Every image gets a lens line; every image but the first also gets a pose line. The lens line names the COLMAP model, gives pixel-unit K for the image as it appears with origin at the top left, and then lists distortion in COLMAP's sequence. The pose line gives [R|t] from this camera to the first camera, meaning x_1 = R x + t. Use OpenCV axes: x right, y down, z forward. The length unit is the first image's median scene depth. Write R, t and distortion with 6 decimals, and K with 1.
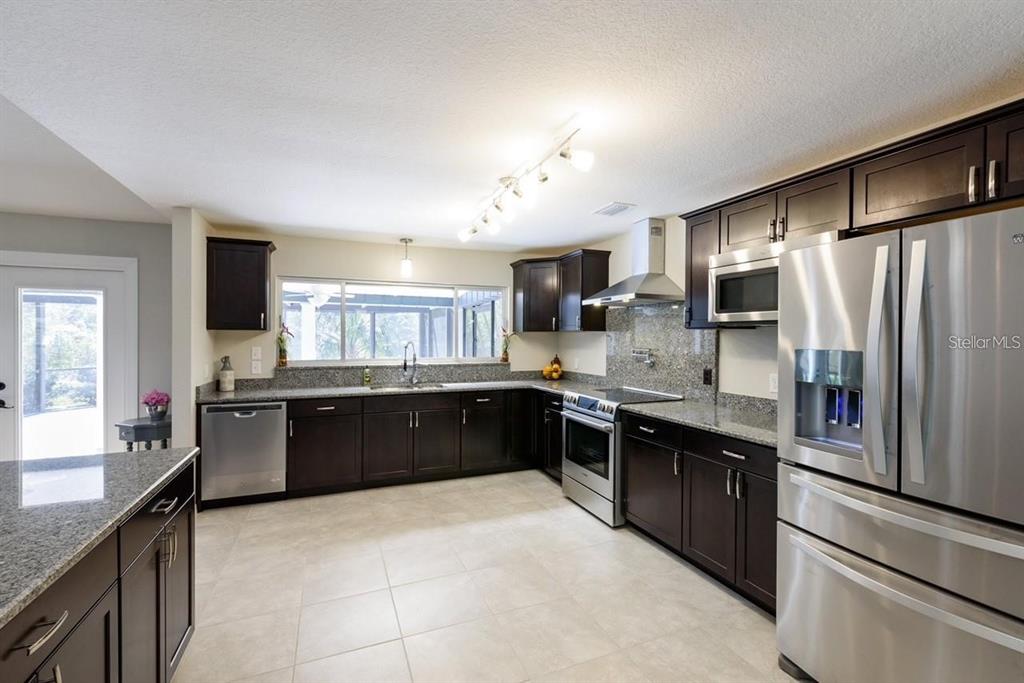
lens RADIAL K [[436.6, 0, 512.0], [0, 436.6, 341.5], [0, 0, 1]] dist [0.001318, 0.000082]
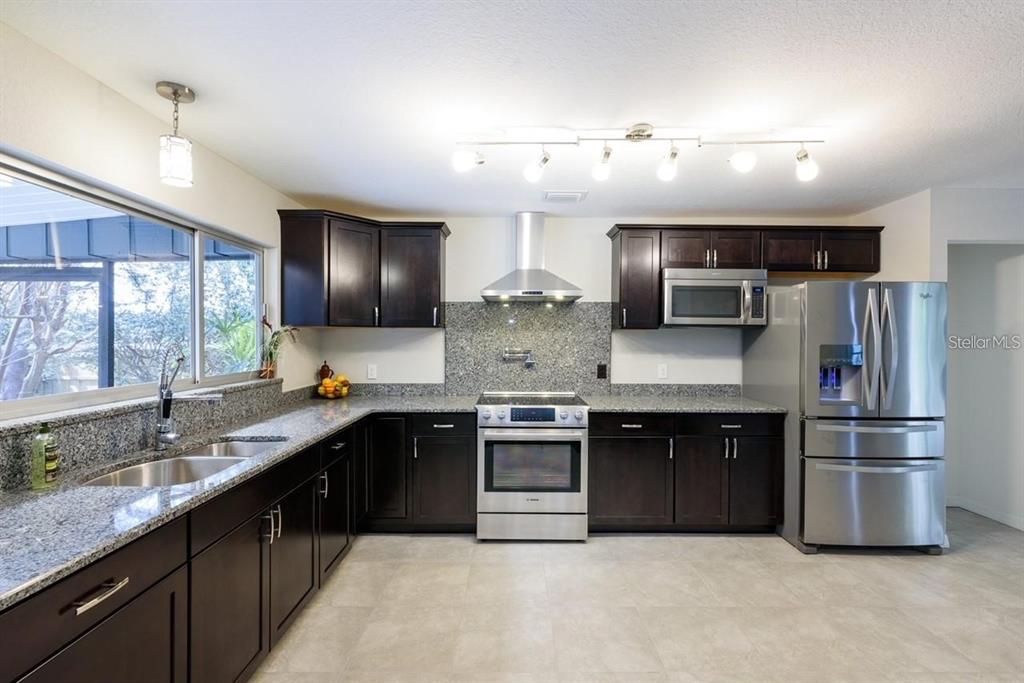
lens RADIAL K [[436.6, 0, 512.0], [0, 436.6, 341.5], [0, 0, 1]] dist [0.001318, 0.000082]
pose [[0.386925, -0.009470, 0.922062, -0.565799], [0.005402, 0.999953, 0.008003, -0.005638], [-0.922095, 0.001885, 0.386958, 0.648652]]
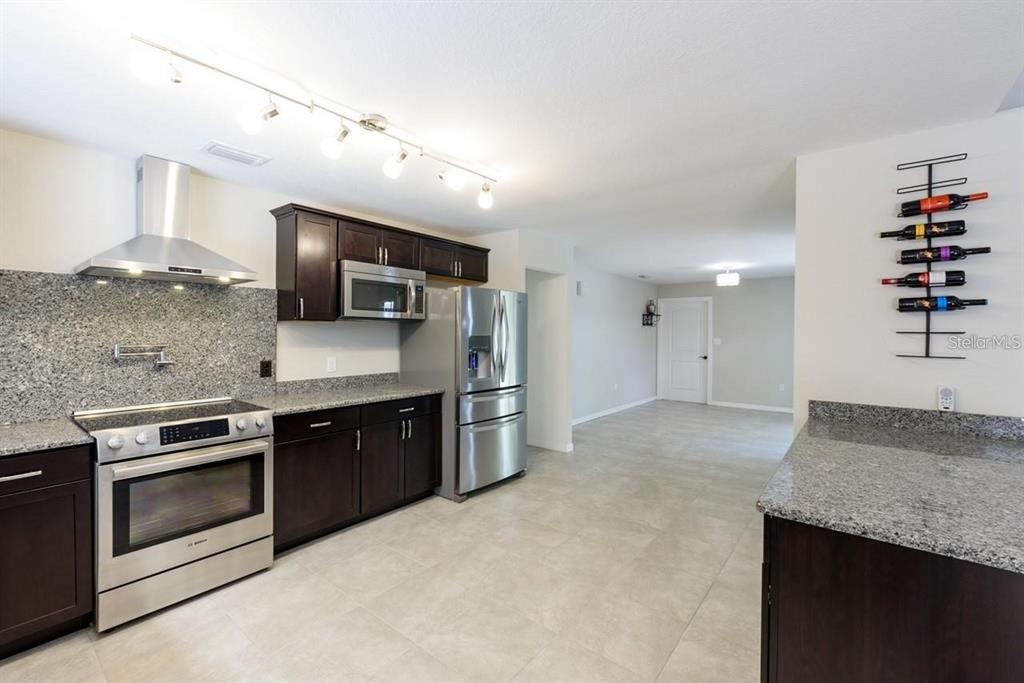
lens RADIAL K [[437.3, 0, 510.5], [0, 437.3, 336.9], [0, 0, 1]] dist [-0.000404, -0.000258]
pose [[-0.474657, -0.016704, 0.880012, -0.556908], [0.001069, 0.999808, 0.019555, -0.007668], [-0.880170, 0.010222, -0.474548, 0.818548]]
